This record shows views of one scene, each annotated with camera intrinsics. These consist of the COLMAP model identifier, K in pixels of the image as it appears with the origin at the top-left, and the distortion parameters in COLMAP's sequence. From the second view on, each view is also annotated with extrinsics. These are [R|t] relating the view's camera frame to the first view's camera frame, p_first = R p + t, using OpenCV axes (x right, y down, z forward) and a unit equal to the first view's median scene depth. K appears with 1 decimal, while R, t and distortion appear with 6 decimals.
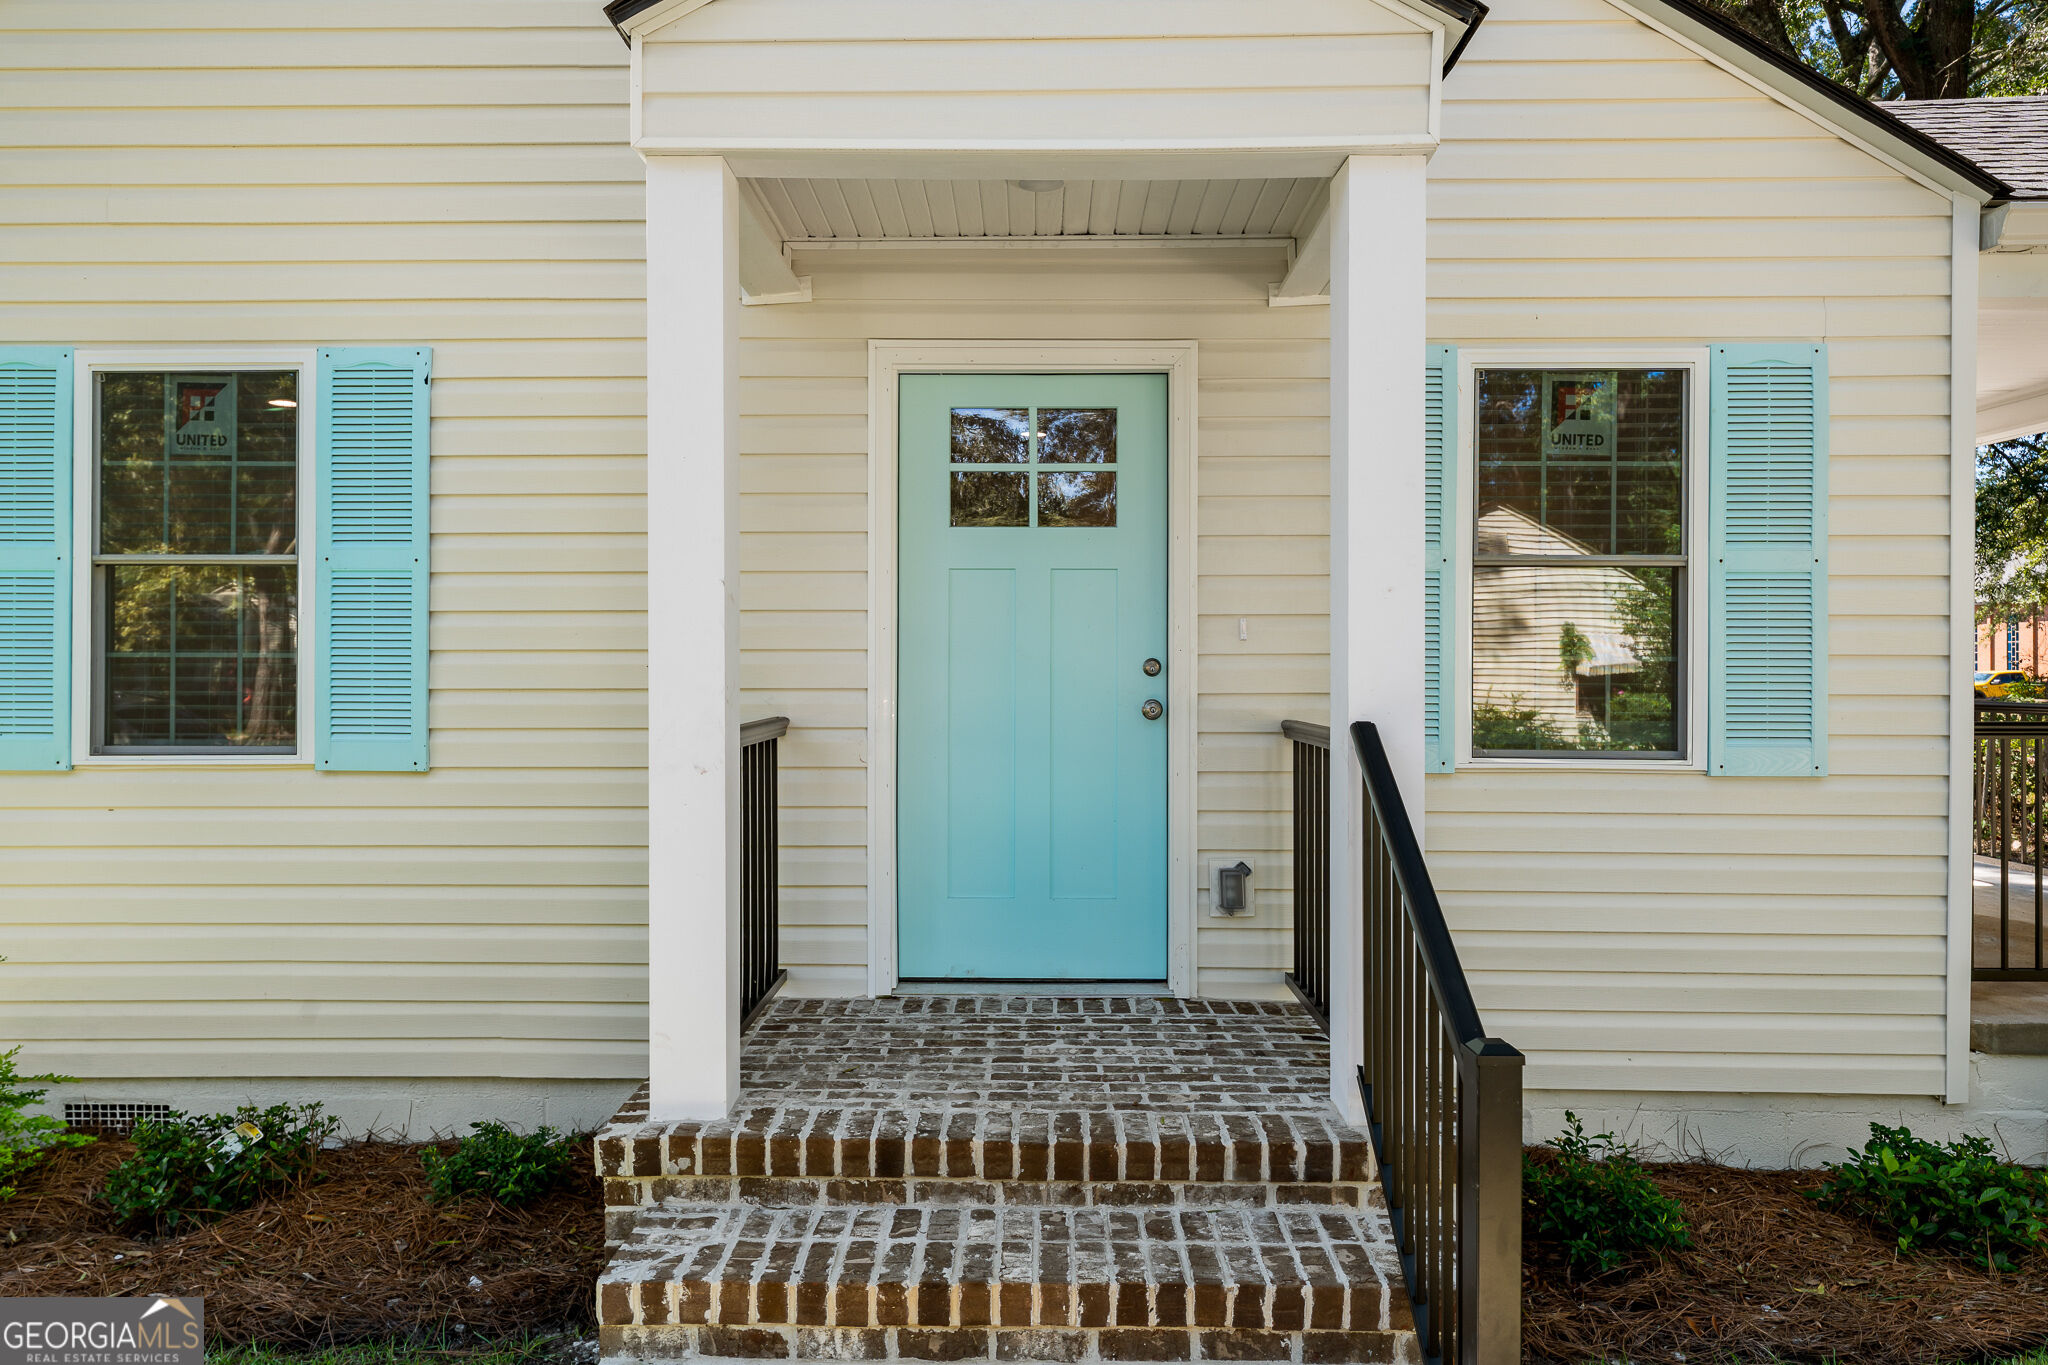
lens RADIAL K [[1403.1, 0, 1024.0], [0, 1403.1, 682.5], [0, 0, 1]] dist [0.039026, 0.000393]
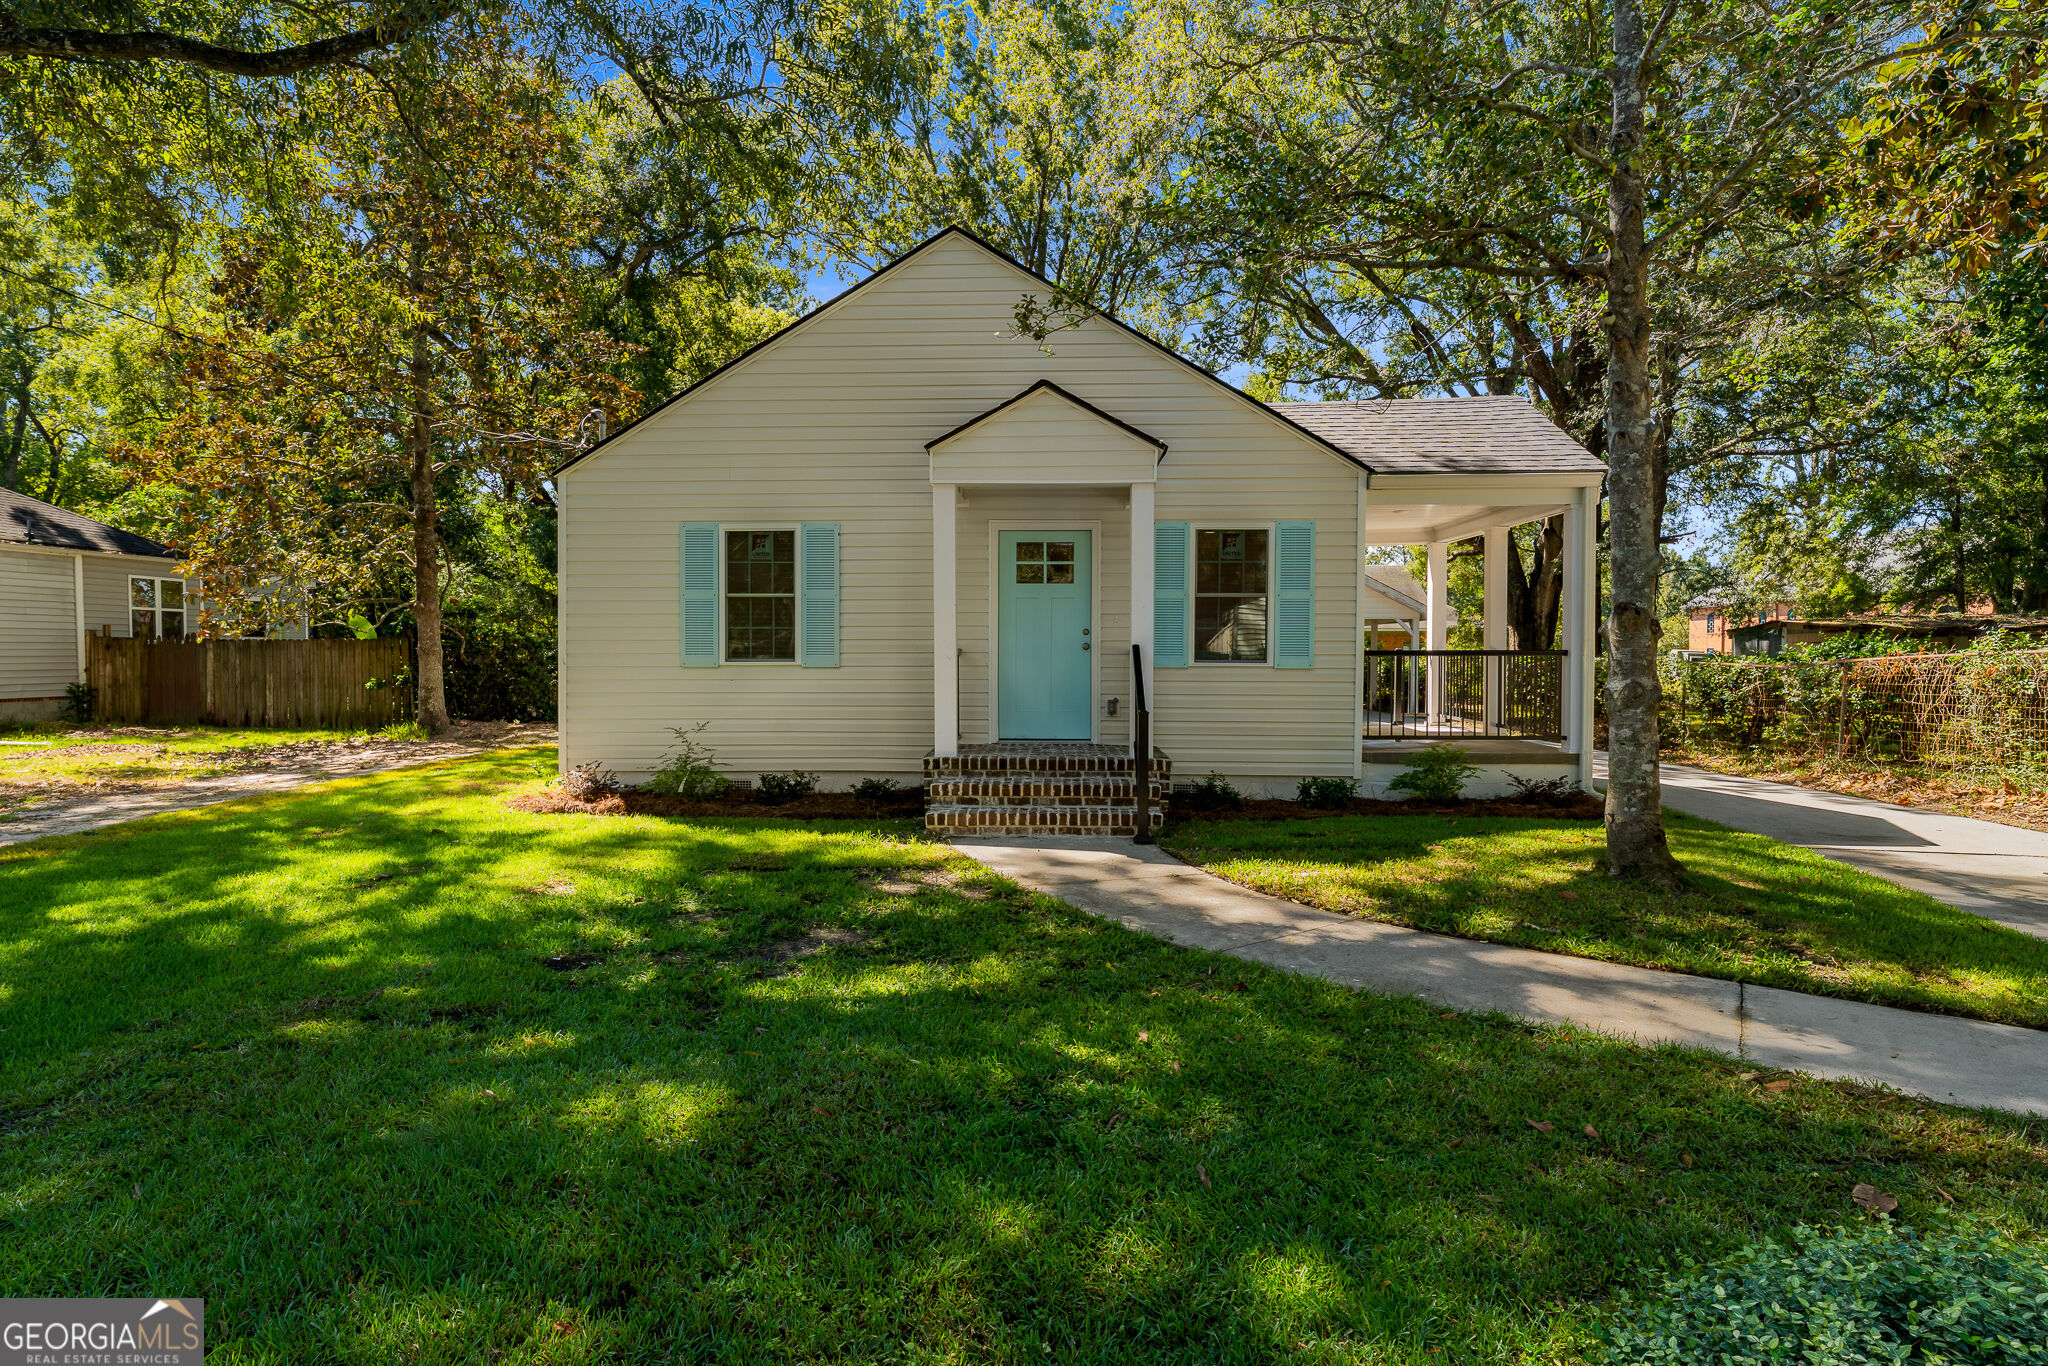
lens RADIAL K [[1046.3, 0, 1024.0], [0, 1046.3, 683.0], [0, 0, 1]] dist [0.001509, 0.000111]
pose [[0.999655, 0.001830, -0.026210, 0.028814], [-0.001261, 0.999763, 0.021734, 0.068753], [0.026244, -0.021693, 0.999420, -1.673529]]
